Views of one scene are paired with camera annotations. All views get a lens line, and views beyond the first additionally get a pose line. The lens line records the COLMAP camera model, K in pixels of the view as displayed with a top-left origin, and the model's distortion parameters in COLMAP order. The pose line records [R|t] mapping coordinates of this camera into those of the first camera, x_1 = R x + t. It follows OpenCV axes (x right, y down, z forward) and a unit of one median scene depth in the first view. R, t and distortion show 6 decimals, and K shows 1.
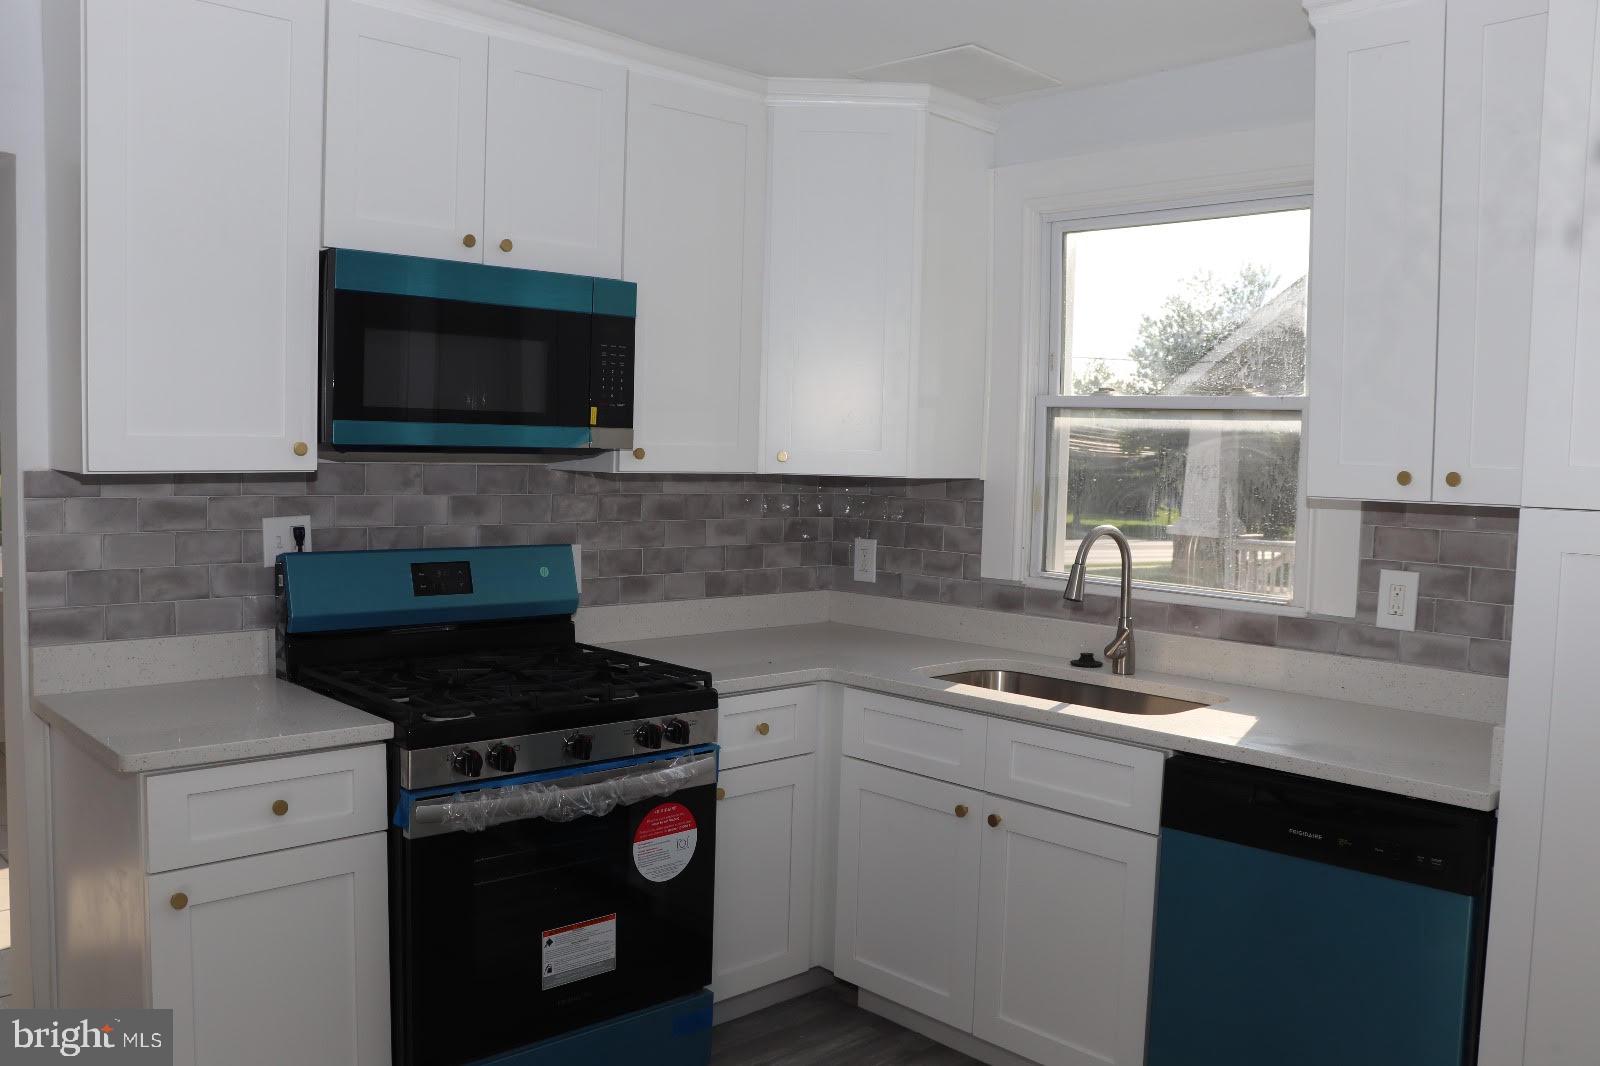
lens RADIAL K [[1317.2, 0, 800.0], [0, 1317.2, 533.0], [0, 0, 1]] dist [-0.111329, 0.006320]
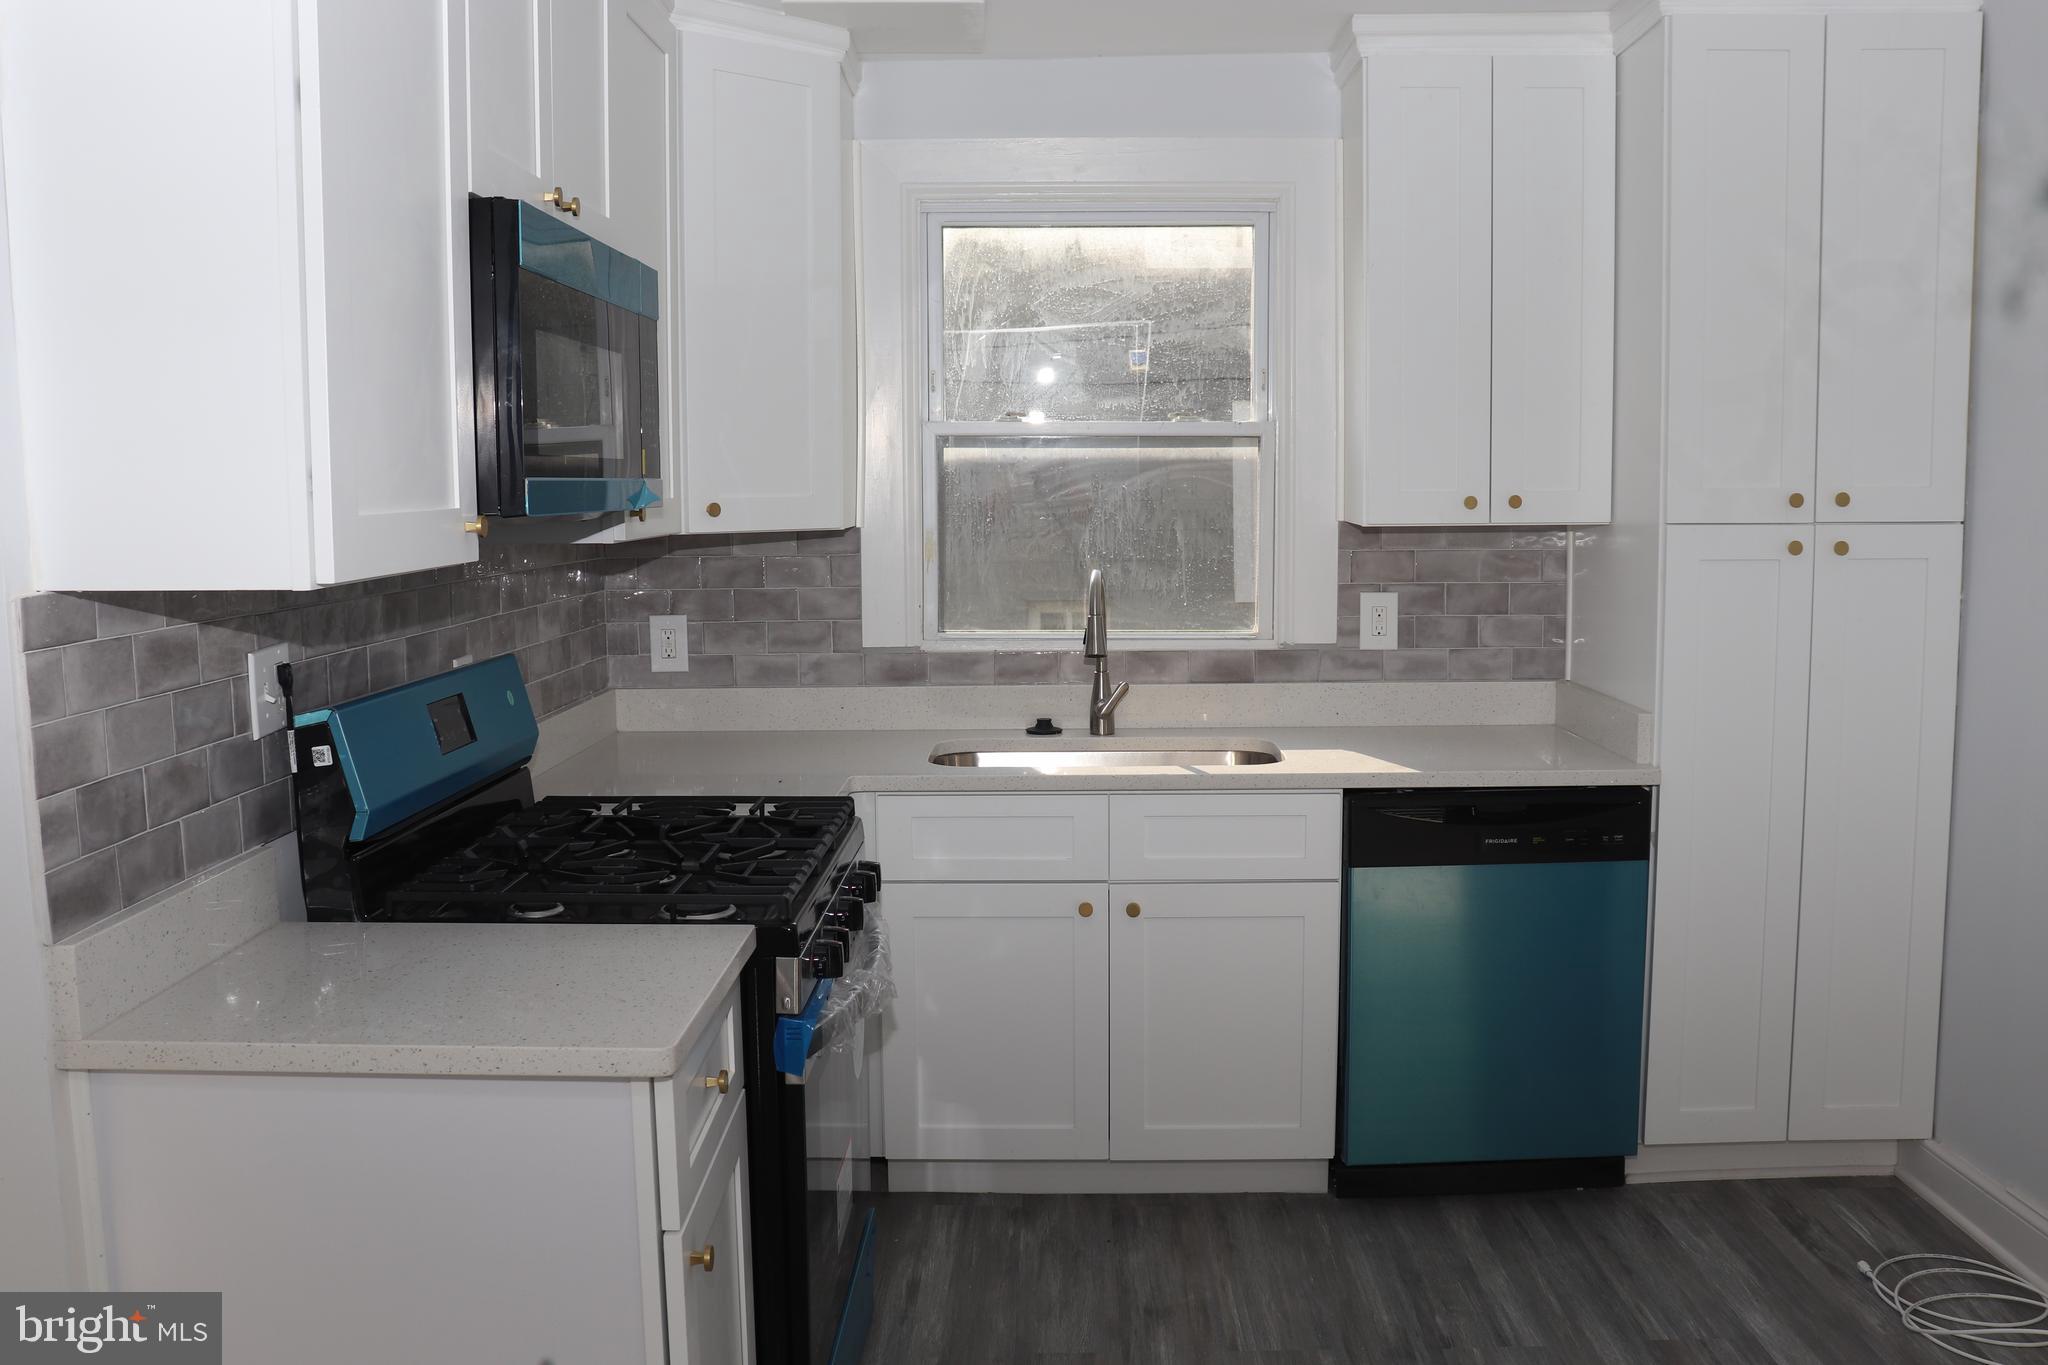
lens RADIAL K [[1755.7, 0, 1021.9], [0, 1755.7, 671.2], [0, 0, 1]] dist [-0.152428, 0.145742]
pose [[0.694533, -0.108014, 0.711307, -0.682827], [0.071938, 0.994137, 0.080721, -0.038520], [-0.715856, -0.004893, 0.698231, 0.215742]]
